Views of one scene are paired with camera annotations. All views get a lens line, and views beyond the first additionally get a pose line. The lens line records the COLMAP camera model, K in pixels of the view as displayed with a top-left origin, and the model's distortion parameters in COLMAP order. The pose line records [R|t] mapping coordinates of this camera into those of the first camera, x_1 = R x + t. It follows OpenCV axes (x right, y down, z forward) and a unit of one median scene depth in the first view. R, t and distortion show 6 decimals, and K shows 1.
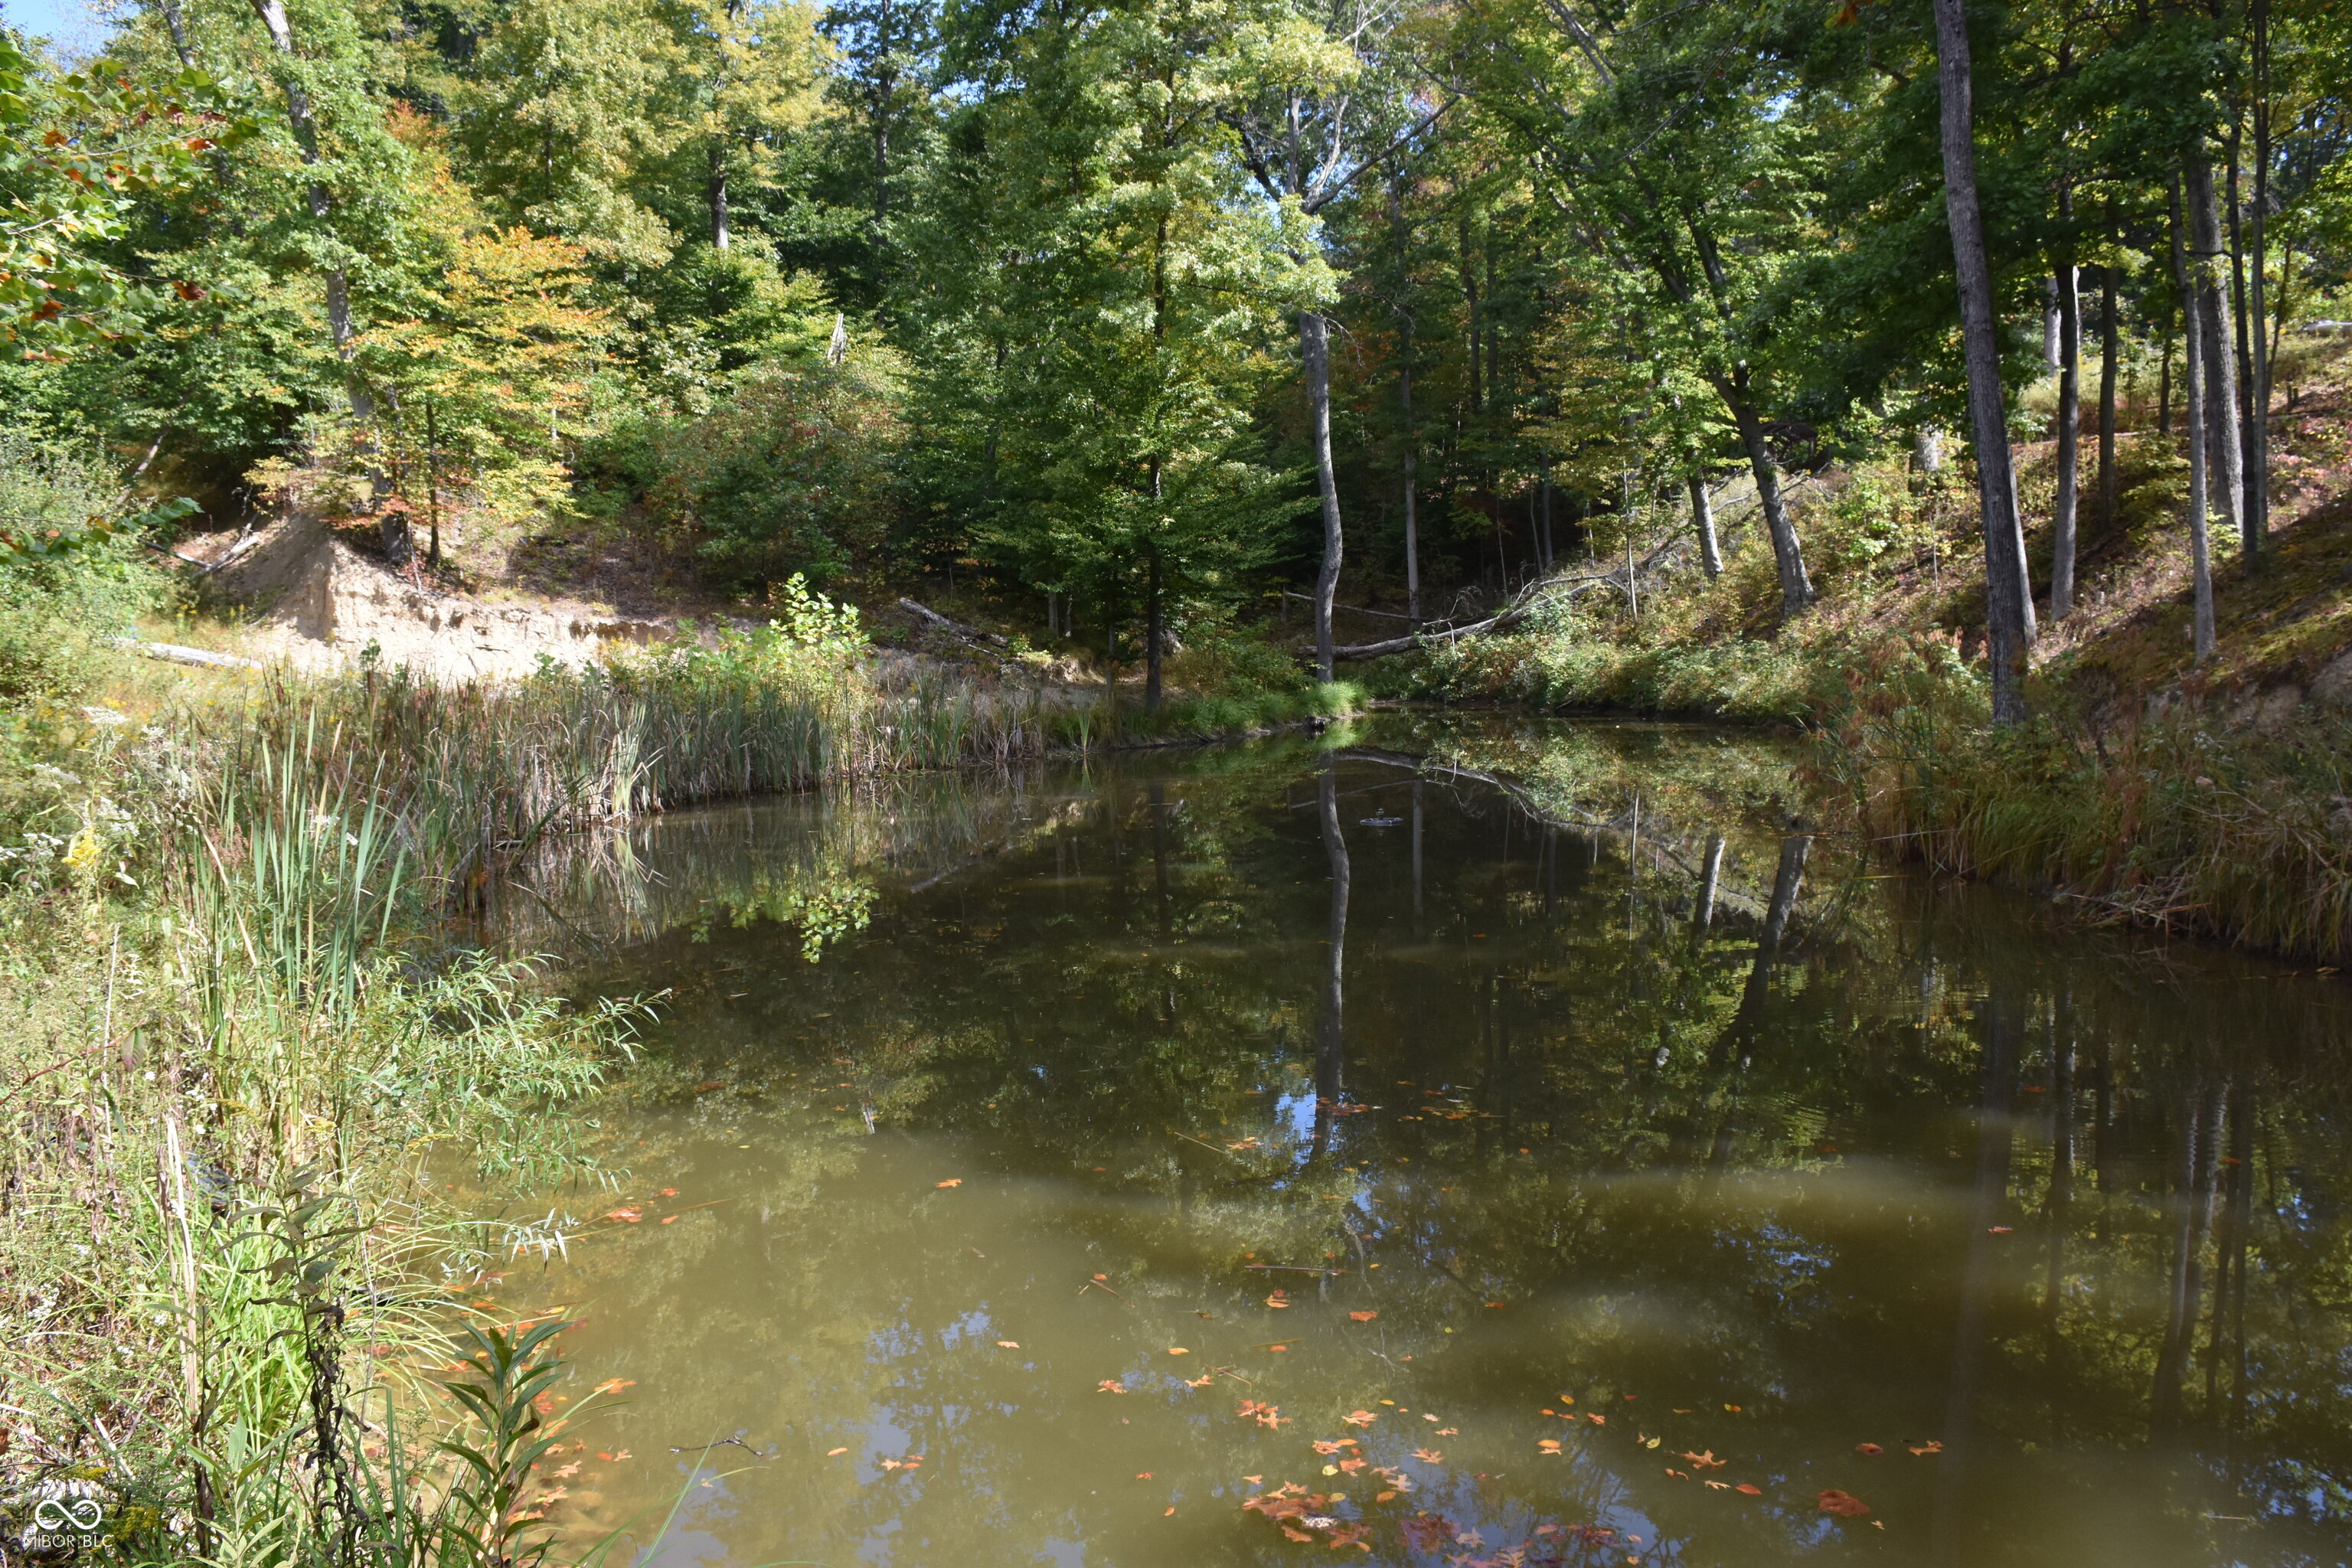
lens RADIAL K [[1834.2, 0, 1176.2], [0, 1834.2, 789.5], [0, 0, 1]] dist [-0.148722, 0.104777]
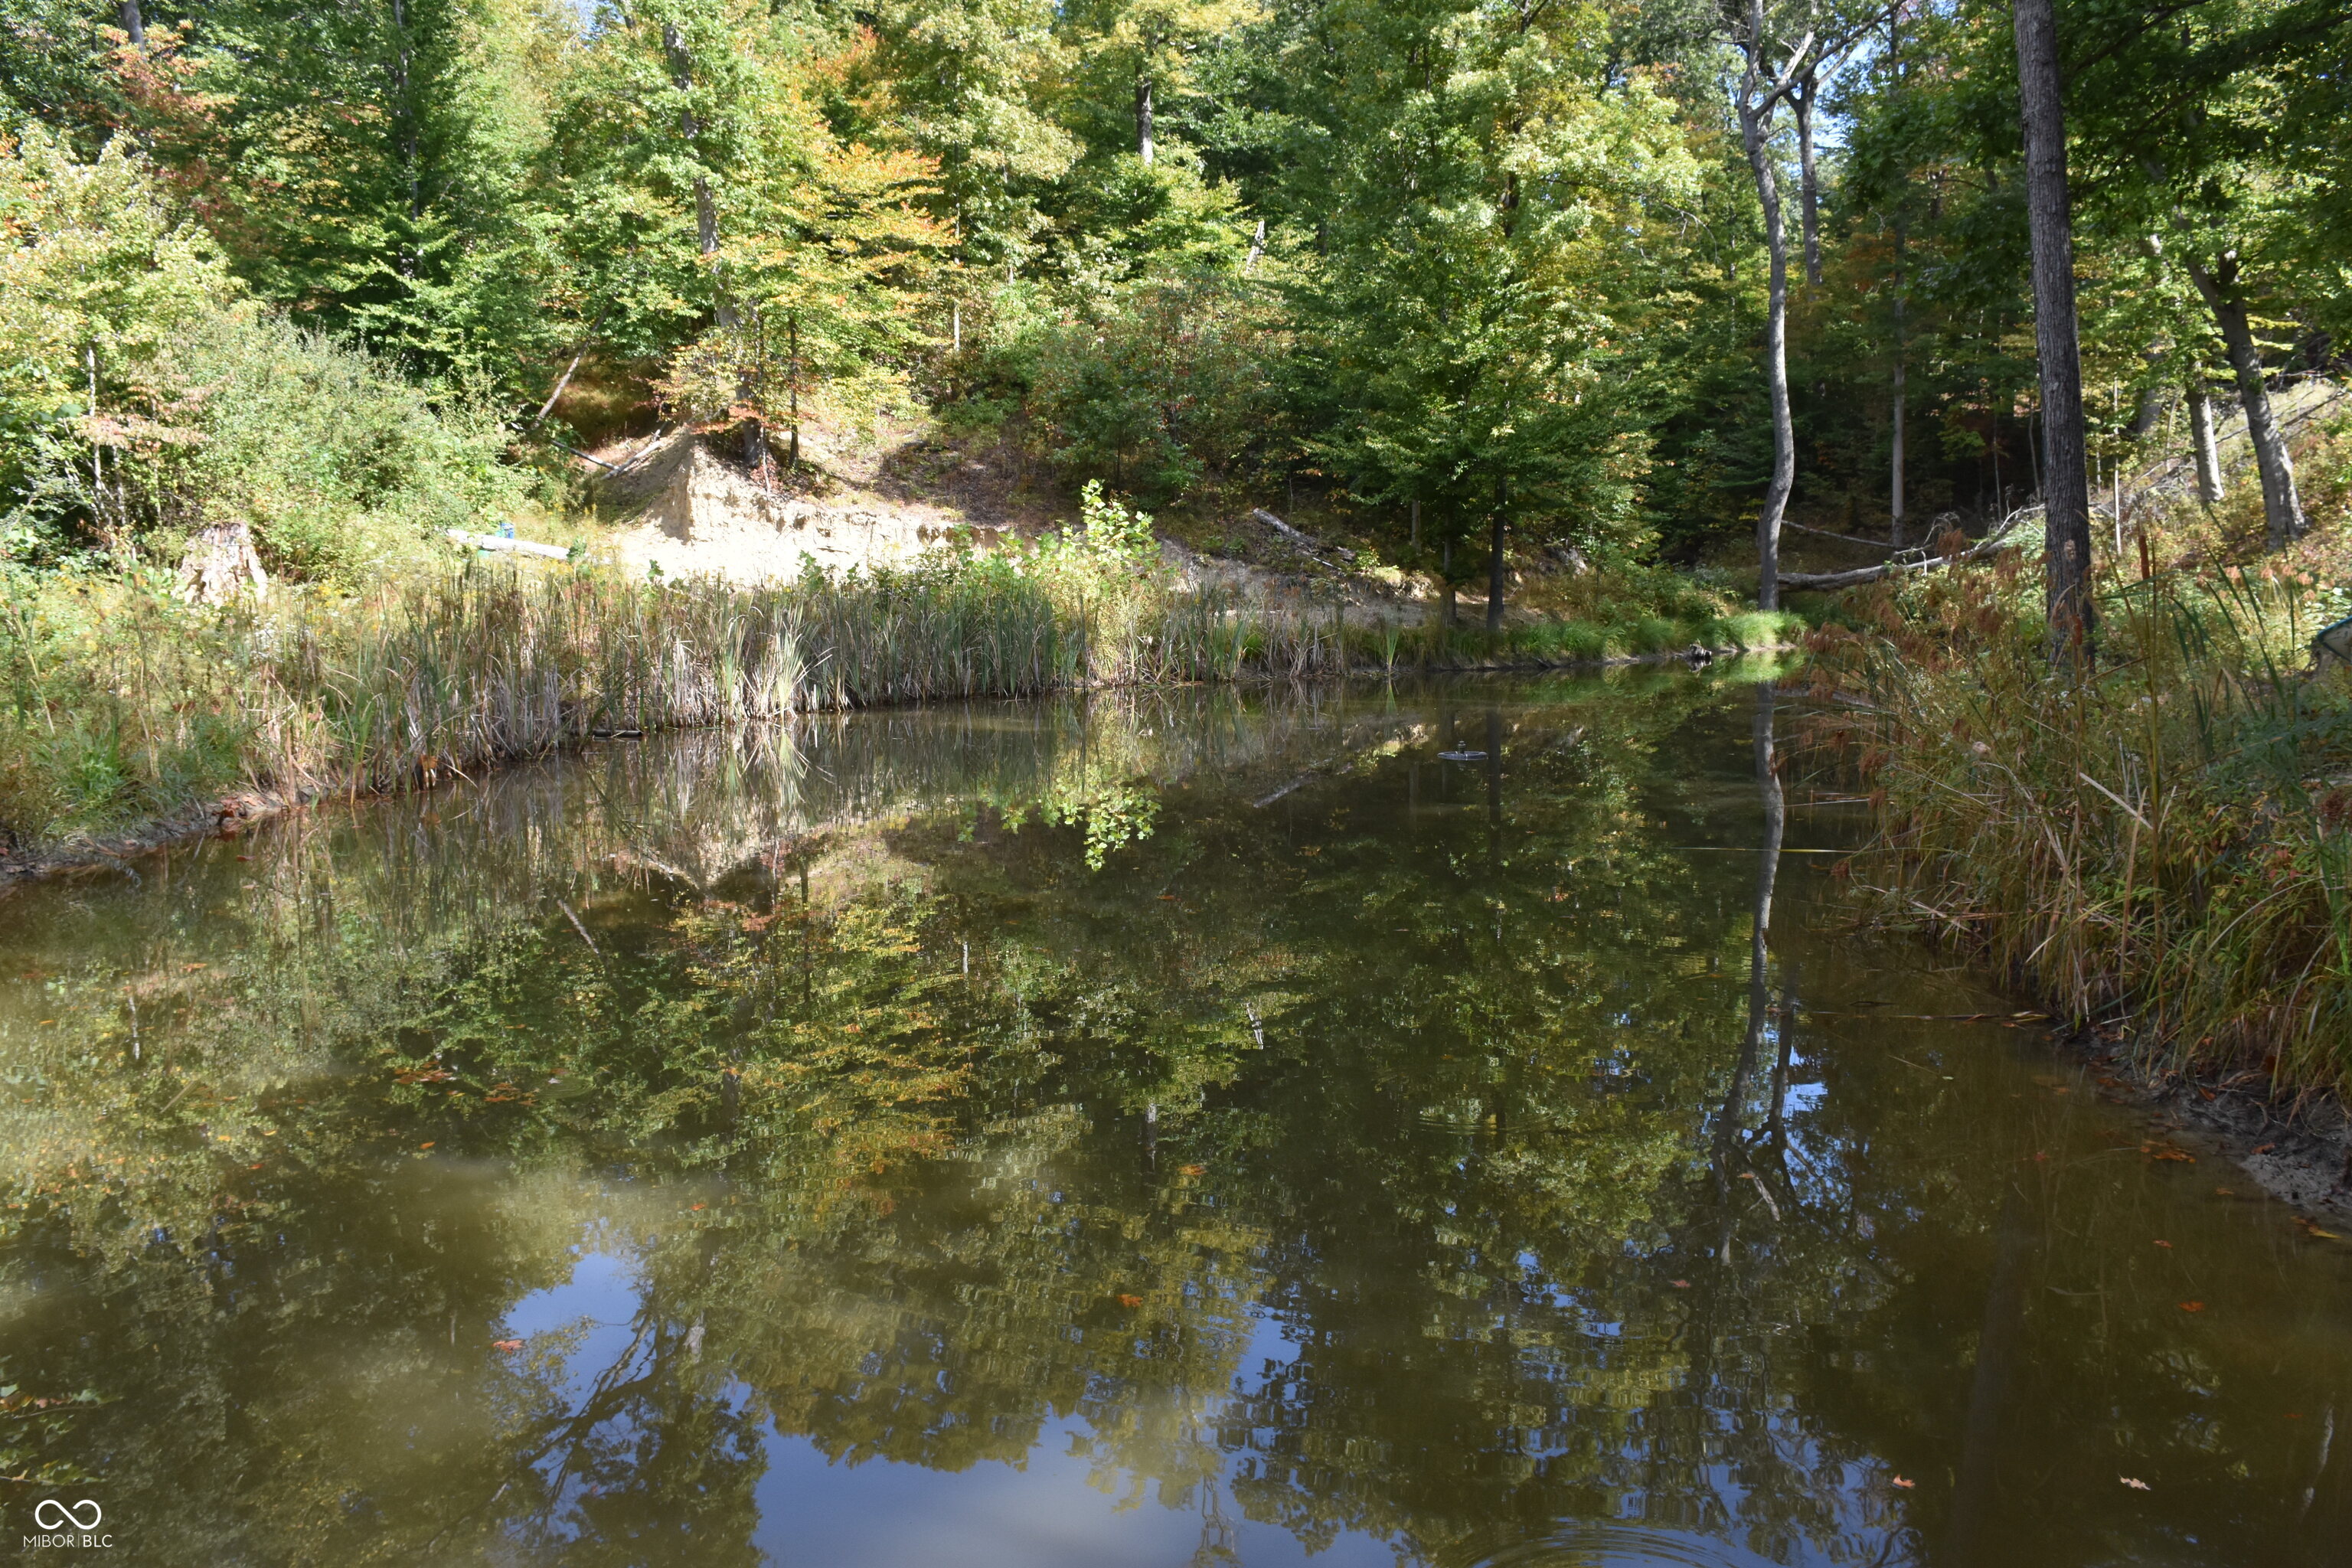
lens RADIAL K [[1834.2, 0, 1168.9], [0, 1834.2, 789.1], [0, 0, 1]] dist [-0.148722, 0.104777]
pose [[0.950391, 0.059557, -0.305304, 0.125444], [-0.045814, 0.997596, 0.051989, -0.003304], [0.307666, -0.035423, 0.950835, 0.045984]]
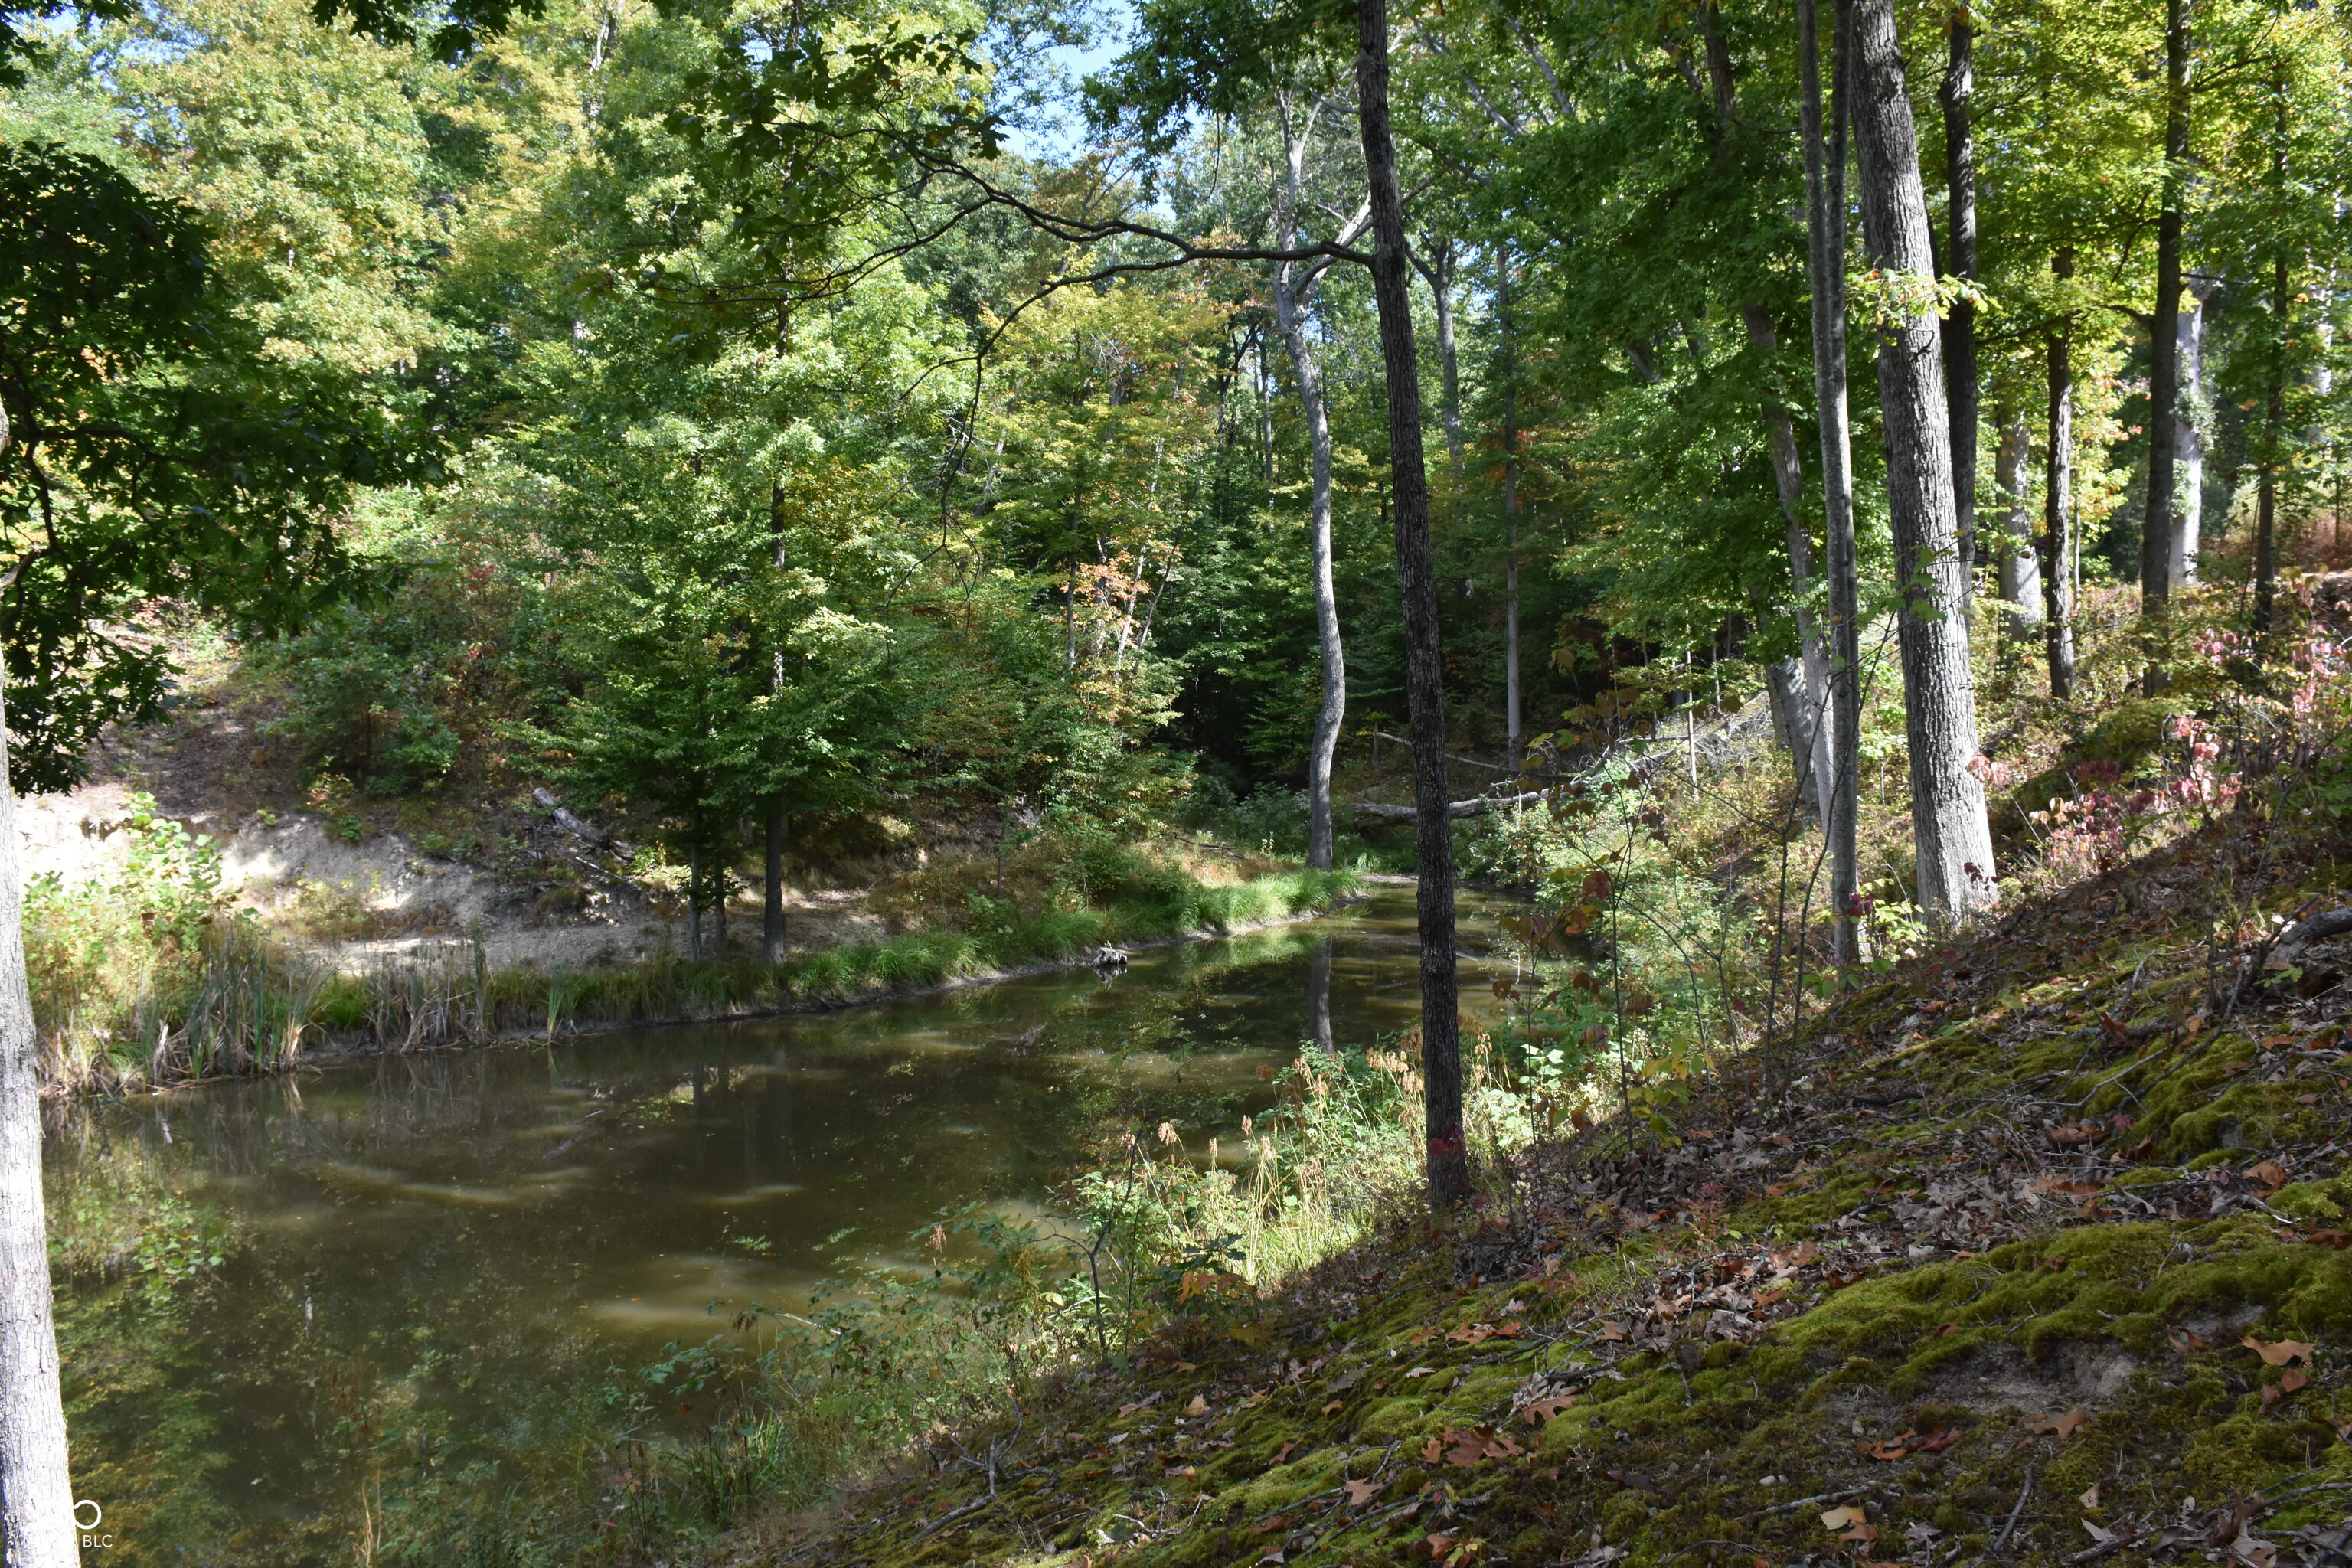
lens RADIAL K [[1834.2, 0, 1184.5], [0, 1834.2, 805.2], [0, 0, 1]] dist [-0.148722, 0.104777]
pose [[0.974566, 0.032920, -0.221670, 0.322081], [-0.039808, 0.998851, -0.026675, -0.095287], [0.220538, 0.034820, 0.974757, 0.325514]]
